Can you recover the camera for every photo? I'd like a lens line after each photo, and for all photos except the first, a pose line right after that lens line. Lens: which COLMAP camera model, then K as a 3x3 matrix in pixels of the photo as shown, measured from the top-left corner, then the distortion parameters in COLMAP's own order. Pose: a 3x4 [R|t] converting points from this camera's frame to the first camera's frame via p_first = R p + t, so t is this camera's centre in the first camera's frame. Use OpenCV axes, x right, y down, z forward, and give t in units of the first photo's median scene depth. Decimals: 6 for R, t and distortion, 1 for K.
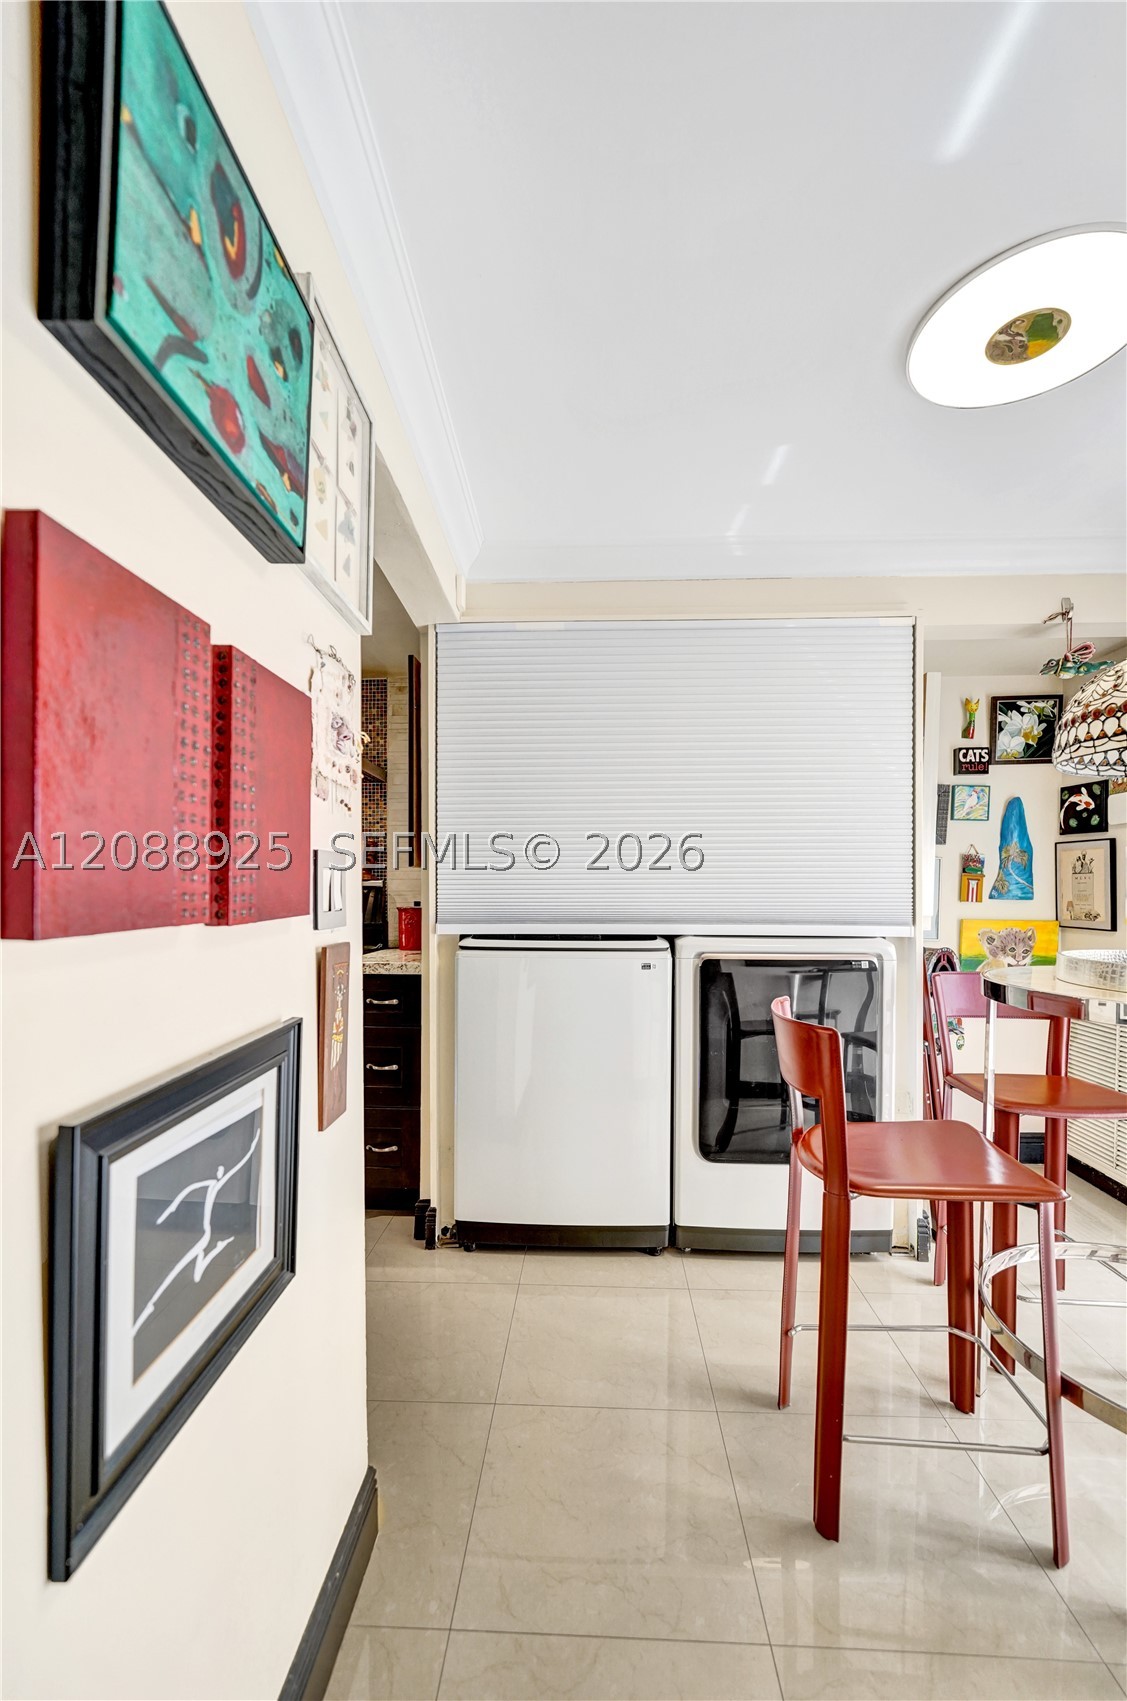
lens RADIAL K [[701.1, 0, 558.5], [0, 701.1, 860.3], [0, 0, 1]] dist [-0.002817, -0.000014]
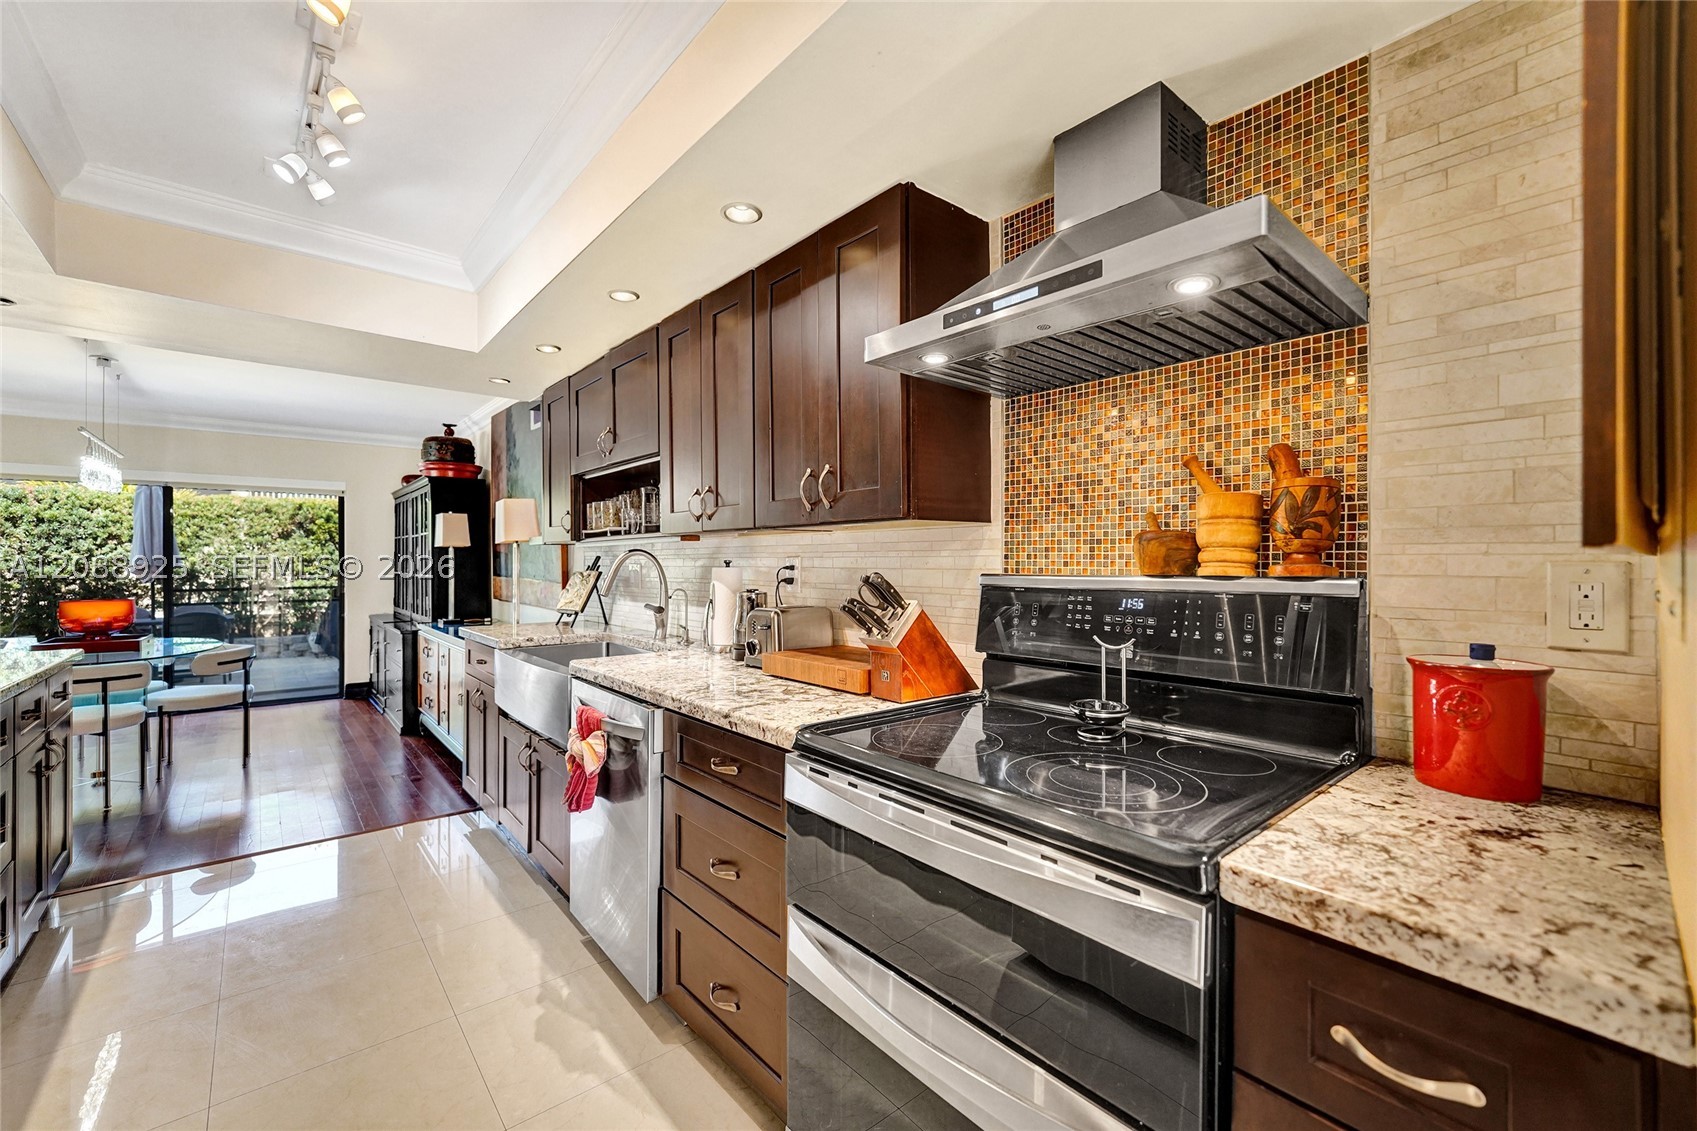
lens RADIAL K [[699.4, 0, 835.8], [0, 699.4, 560.5], [0, 0, 1]] dist [-0.002817, -0.000014]
pose [[0.672248, 0.003918, -0.740316, -0.163618], [0.010581, 0.999833, 0.014899, 0.008998], [0.740250, -0.017849, 0.672094, 0.548428]]
